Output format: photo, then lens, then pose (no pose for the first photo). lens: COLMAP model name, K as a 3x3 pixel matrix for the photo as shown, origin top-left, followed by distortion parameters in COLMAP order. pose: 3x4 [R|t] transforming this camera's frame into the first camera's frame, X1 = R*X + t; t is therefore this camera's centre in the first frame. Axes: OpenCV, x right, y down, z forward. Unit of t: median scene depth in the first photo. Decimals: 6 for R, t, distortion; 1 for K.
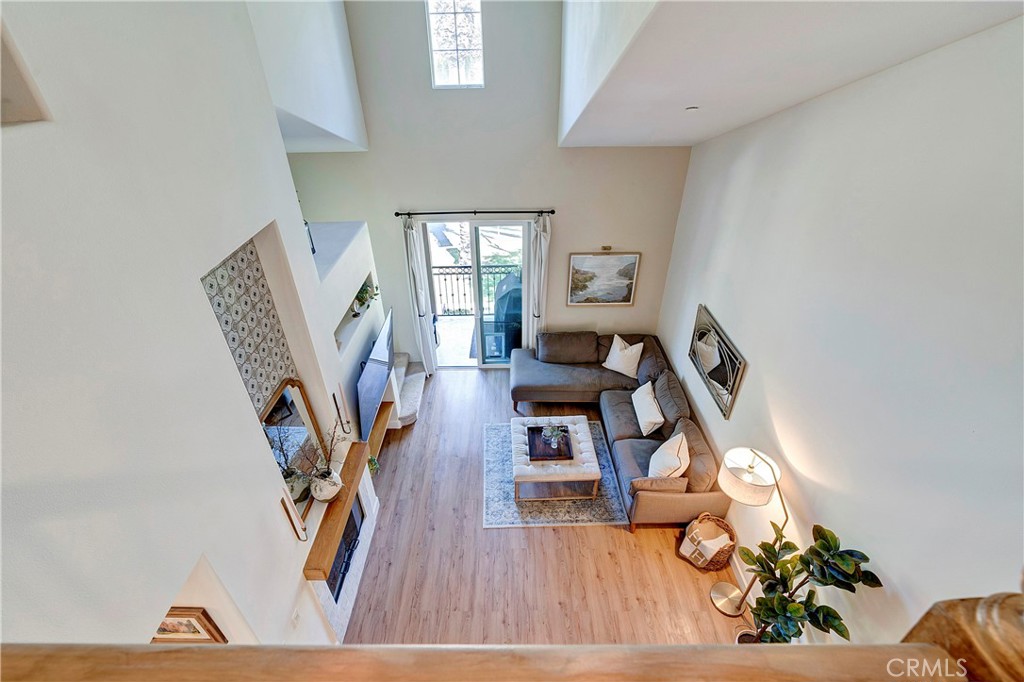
lens RADIAL K [[462.6, 0, 515.6], [0, 462.6, 333.5], [0, 0, 1]] dist [-0.004770, 0.000336]
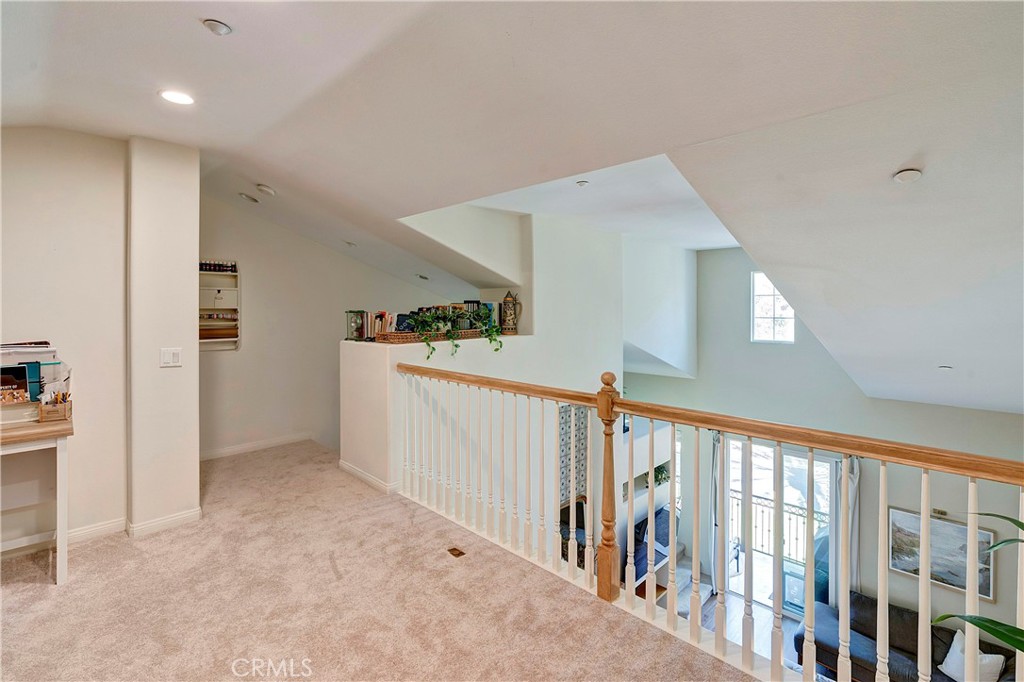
lens RADIAL K [[462.6, 0, 509.4], [0, 462.6, 309.4], [0, 0, 1]] dist [-0.004770, 0.000336]
pose [[0.698415, 0.013789, -0.715560, 0.245452], [-0.392292, 0.843615, -0.366636, 0.135432], [0.598602, 0.536772, 0.594602, -0.229743]]
